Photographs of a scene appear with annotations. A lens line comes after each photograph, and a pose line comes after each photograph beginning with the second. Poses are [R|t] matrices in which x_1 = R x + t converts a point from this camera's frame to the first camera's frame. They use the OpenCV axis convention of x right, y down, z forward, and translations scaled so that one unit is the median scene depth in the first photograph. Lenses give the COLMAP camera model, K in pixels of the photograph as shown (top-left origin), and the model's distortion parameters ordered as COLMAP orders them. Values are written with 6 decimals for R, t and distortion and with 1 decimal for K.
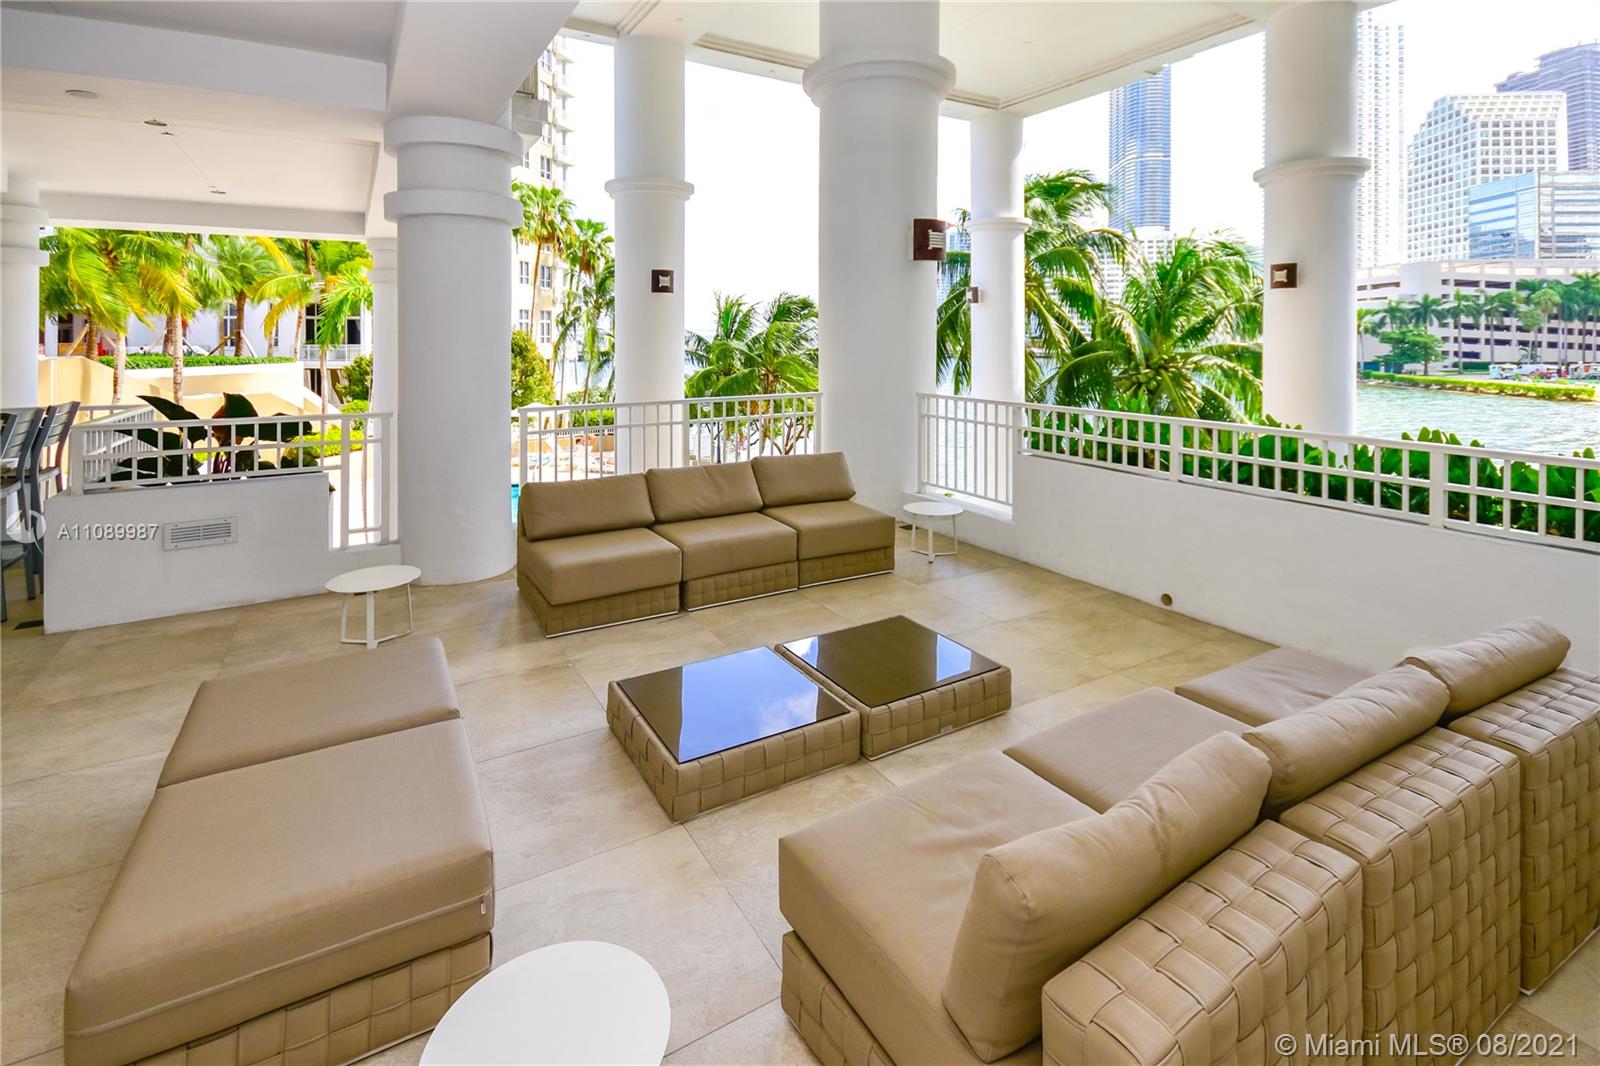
lens RADIAL K [[751.7, 0, 800.0], [0, 751.7, 533.0], [0, 0, 1]] dist [-0.001702, -0.000594]
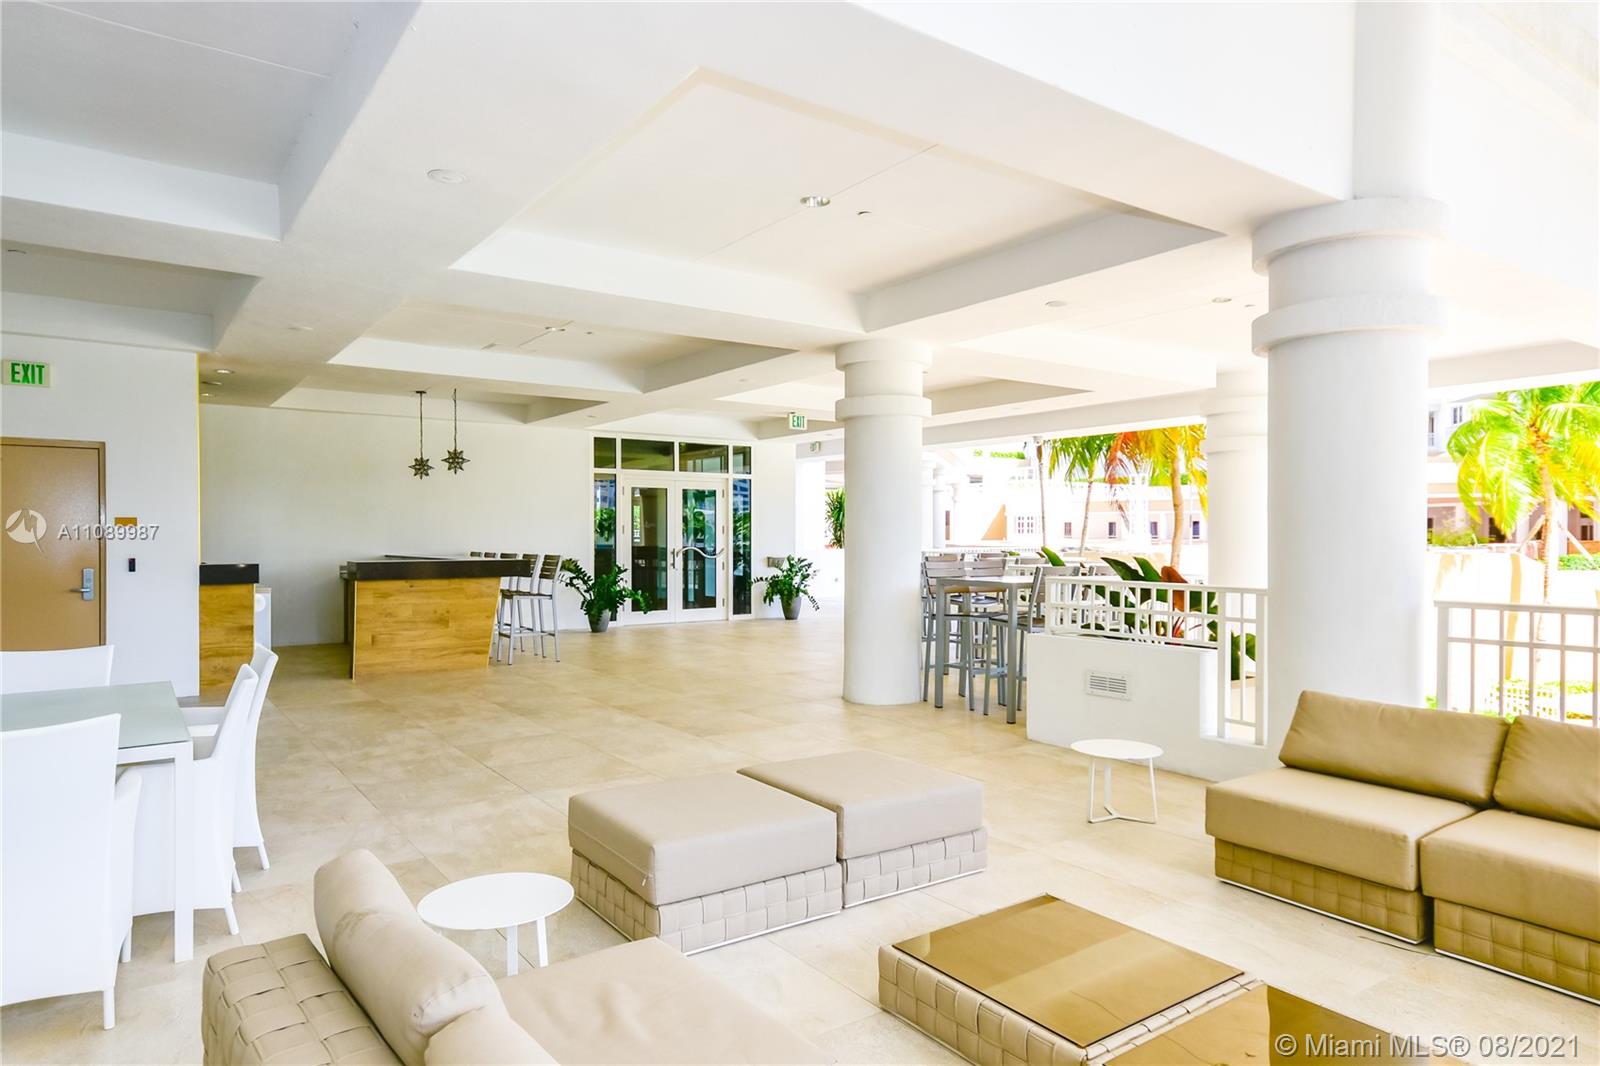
lens RADIAL K [[953.6, 0, 800.0], [0, 953.6, 533.0], [0, 0, 1]] dist [-0.000714, -0.000756]
pose [[0.079185, 0.000257, -0.996860, 0.547696], [-0.258799, 0.965718, -0.020309, -0.068029], [0.962680, 0.259595, 0.076537, 0.397920]]
